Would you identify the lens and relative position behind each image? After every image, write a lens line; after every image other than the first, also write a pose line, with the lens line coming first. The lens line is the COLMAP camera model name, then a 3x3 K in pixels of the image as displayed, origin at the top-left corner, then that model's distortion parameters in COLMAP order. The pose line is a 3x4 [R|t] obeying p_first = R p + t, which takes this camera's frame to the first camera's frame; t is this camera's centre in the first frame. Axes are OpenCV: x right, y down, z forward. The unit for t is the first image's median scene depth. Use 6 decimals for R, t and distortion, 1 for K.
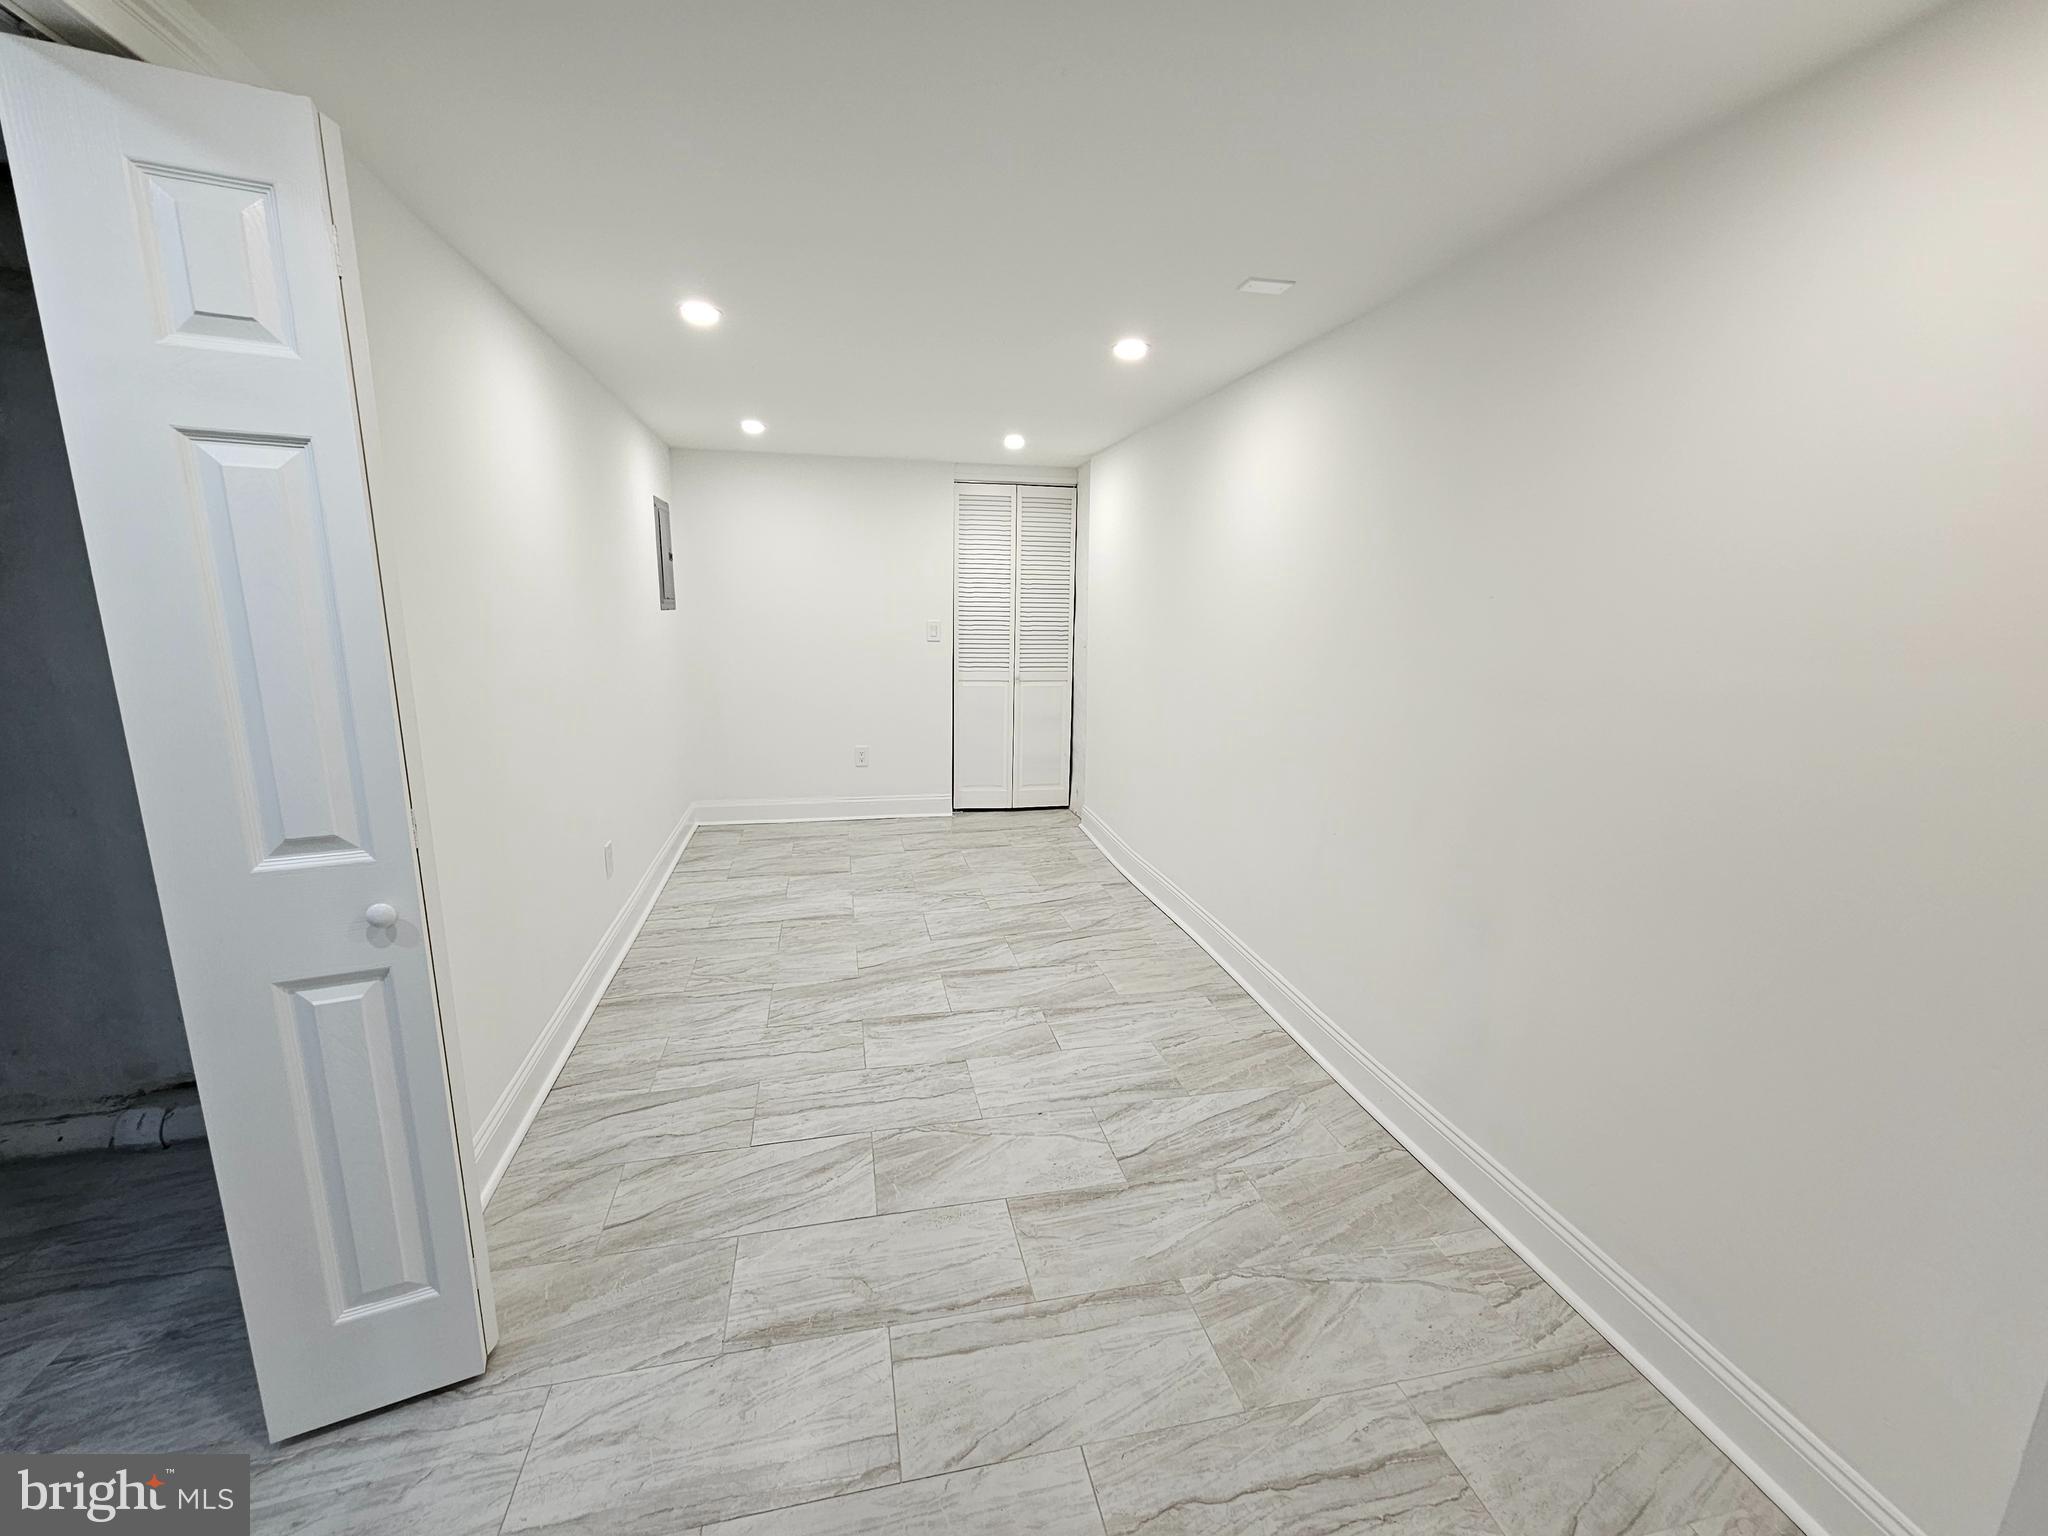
lens RADIAL K [[837.1, 0, 1019.7], [0, 837.1, 765.3], [0, 0, 1]] dist [-0.002975, 0.000180]
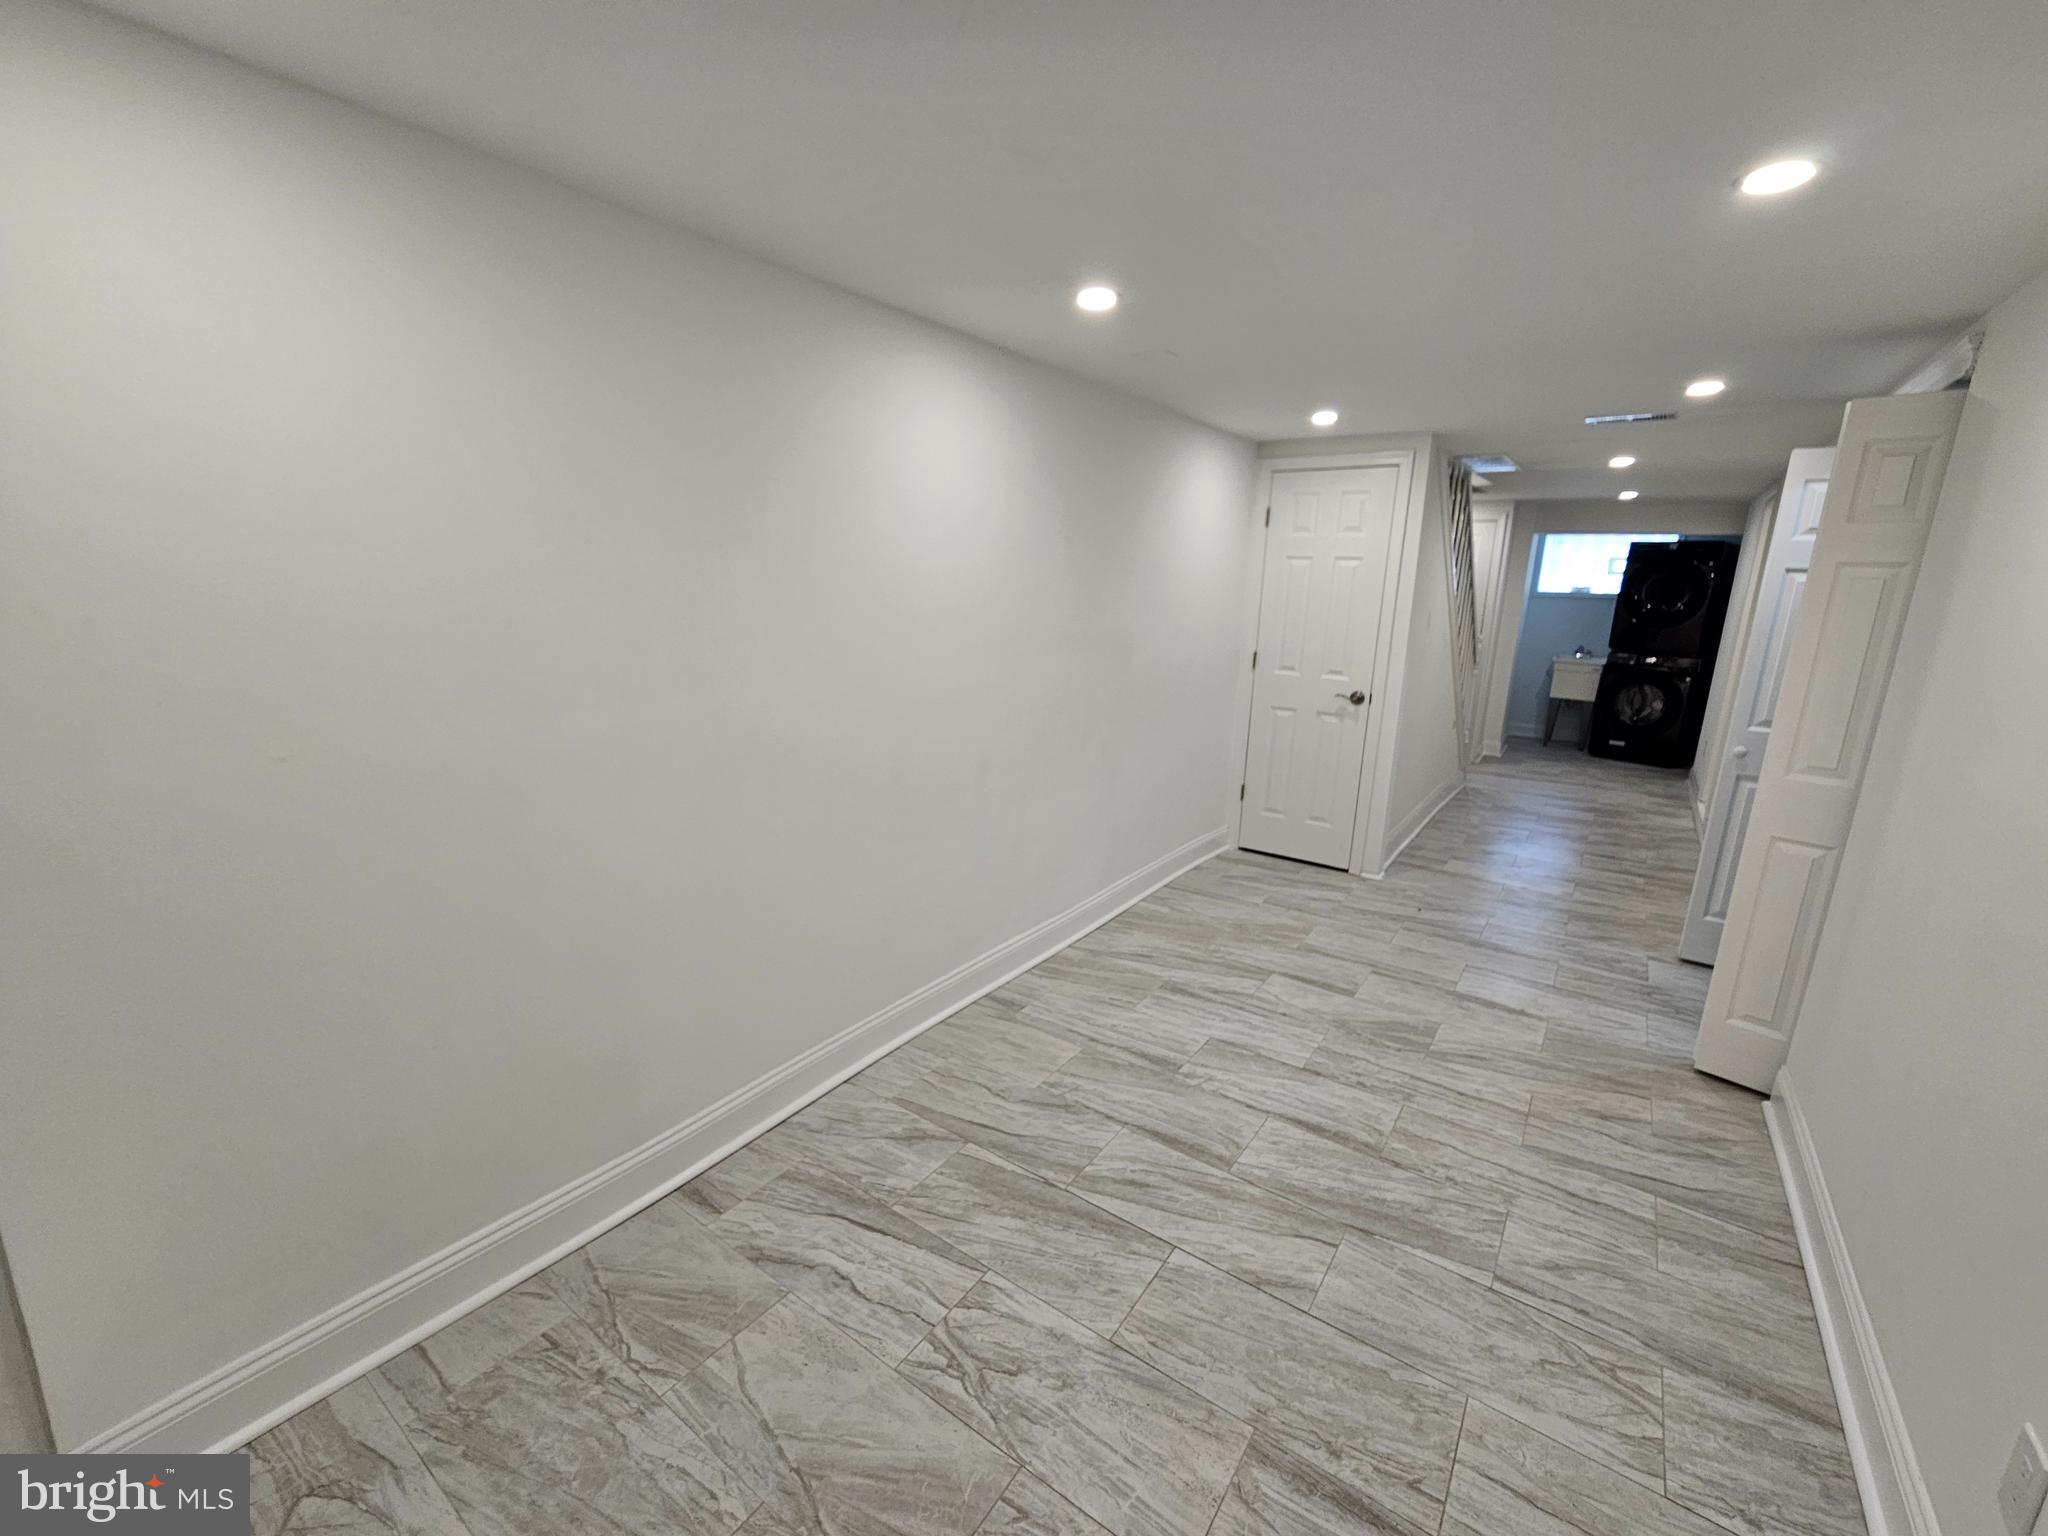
lens RADIAL K [[837.1, 0, 1029.6], [0, 837.1, 772.3], [0, 0, 1]] dist [-0.002975, 0.000180]
pose [[-0.669157, -0.208517, 0.713267, -0.467624], [0.107095, 0.922747, 0.370229, -0.375398], [-0.735364, 0.324128, -0.595131, 1.634854]]
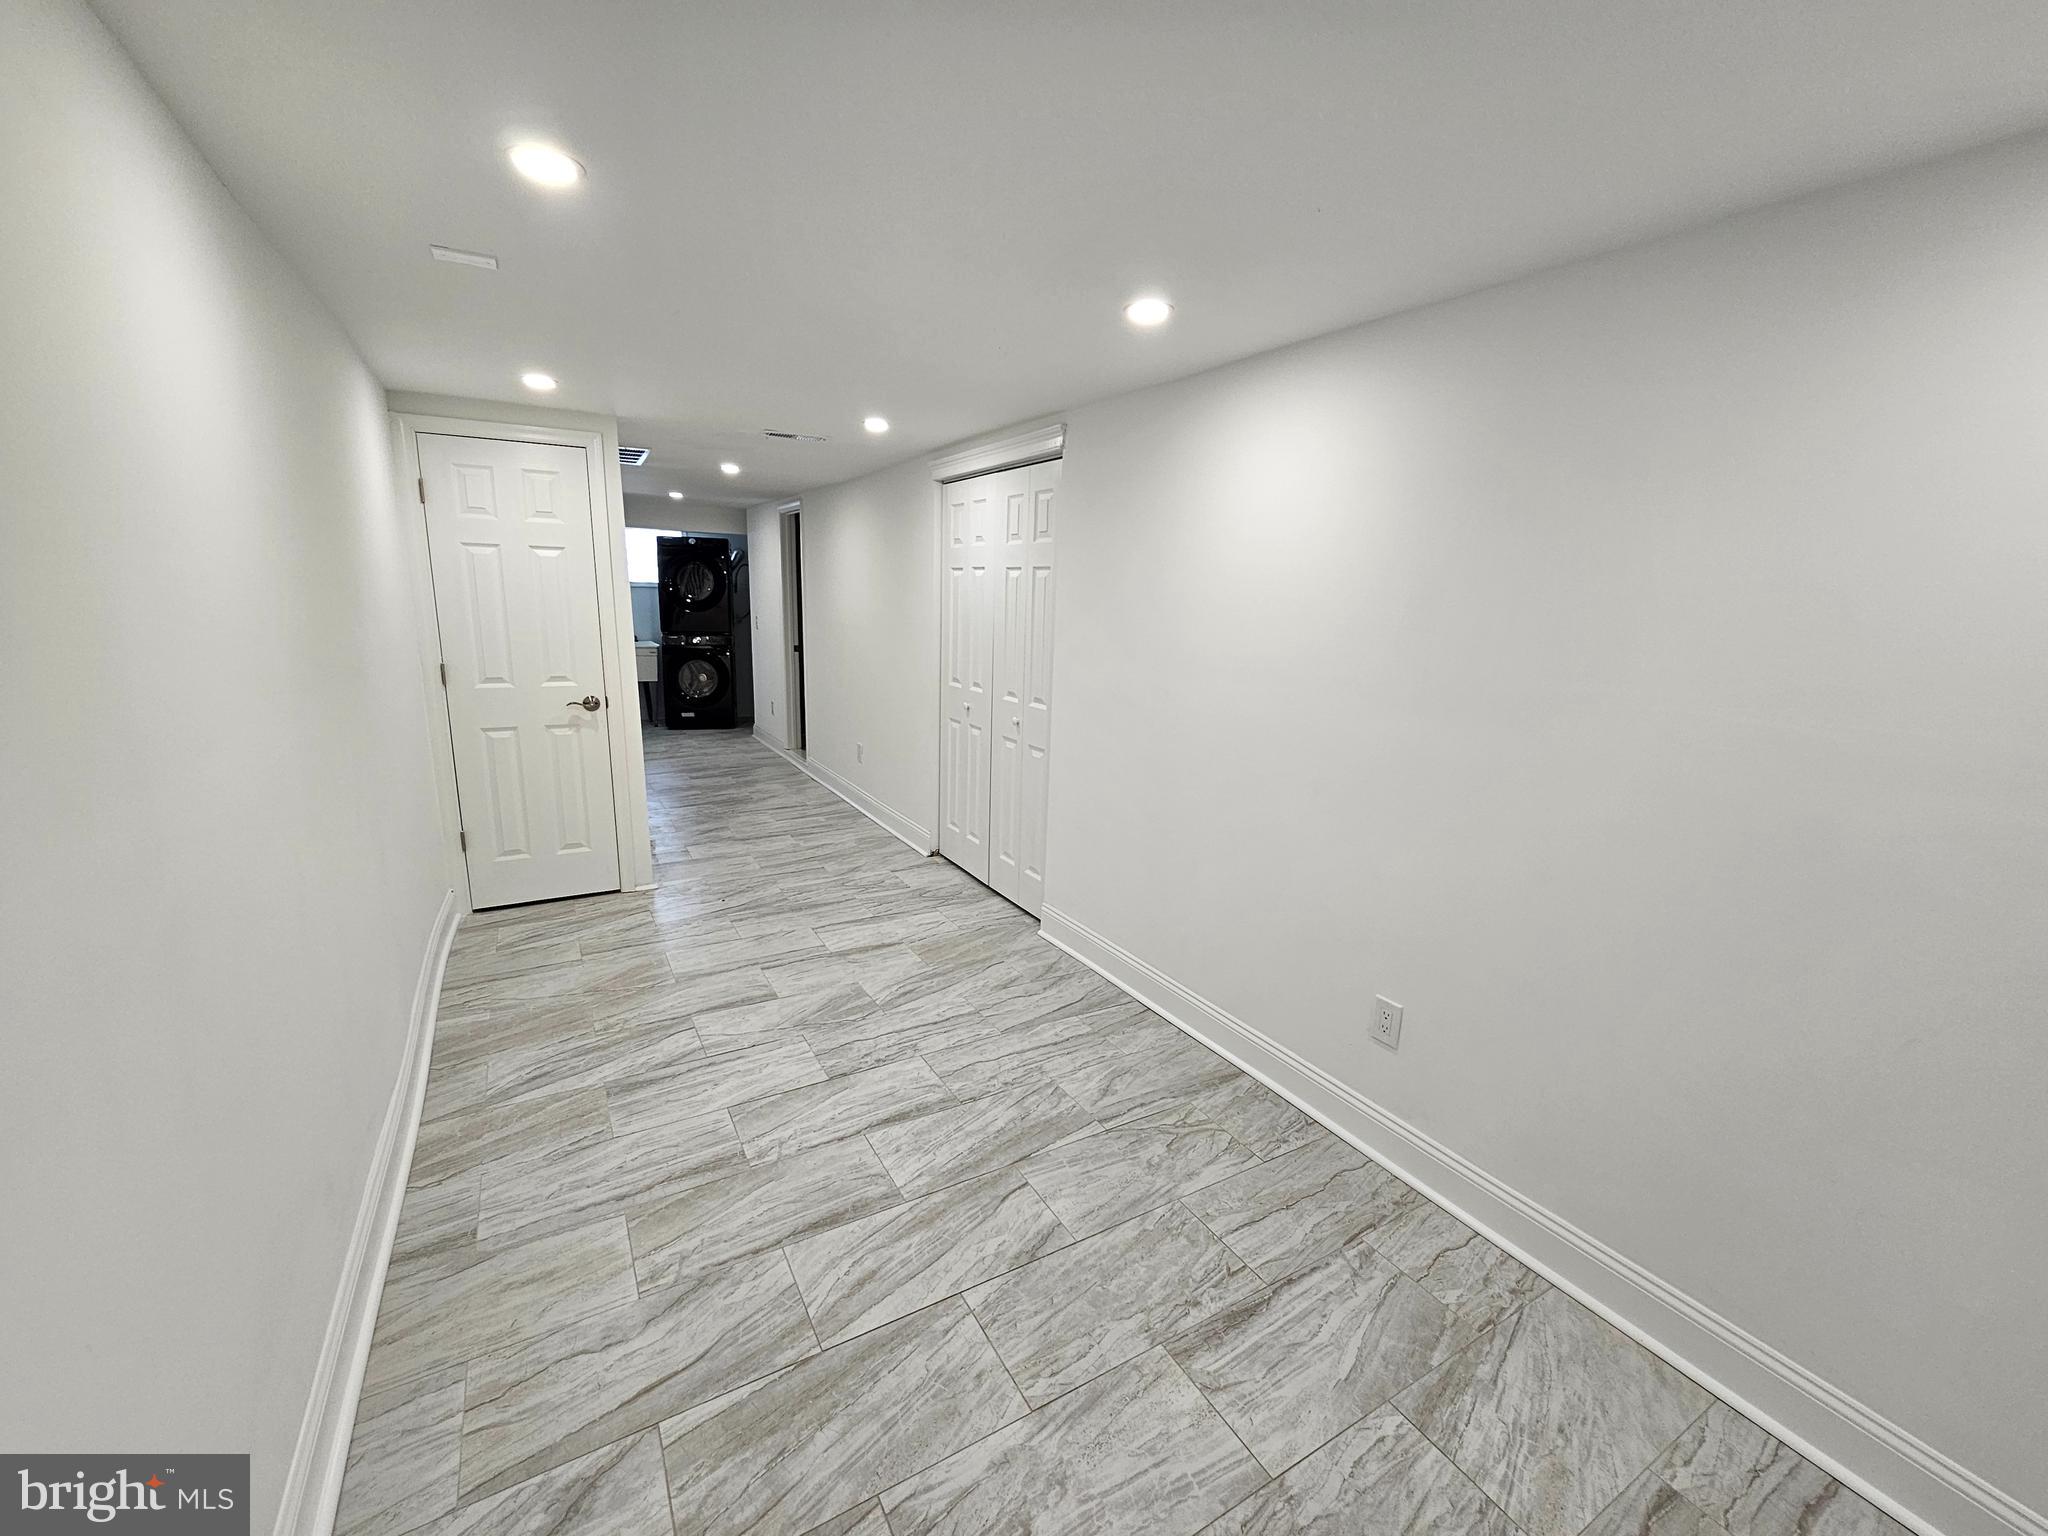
lens RADIAL K [[837.1, 0, 1003.8], [0, 837.1, 765.3], [0, 0, 1]] dist [-0.002975, 0.000180]
pose [[-0.957027, 0.014279, -0.289648, 0.018952], [-0.101509, 0.919108, 0.380705, -0.371539], [0.271654, 0.393746, -0.878162, 1.680386]]
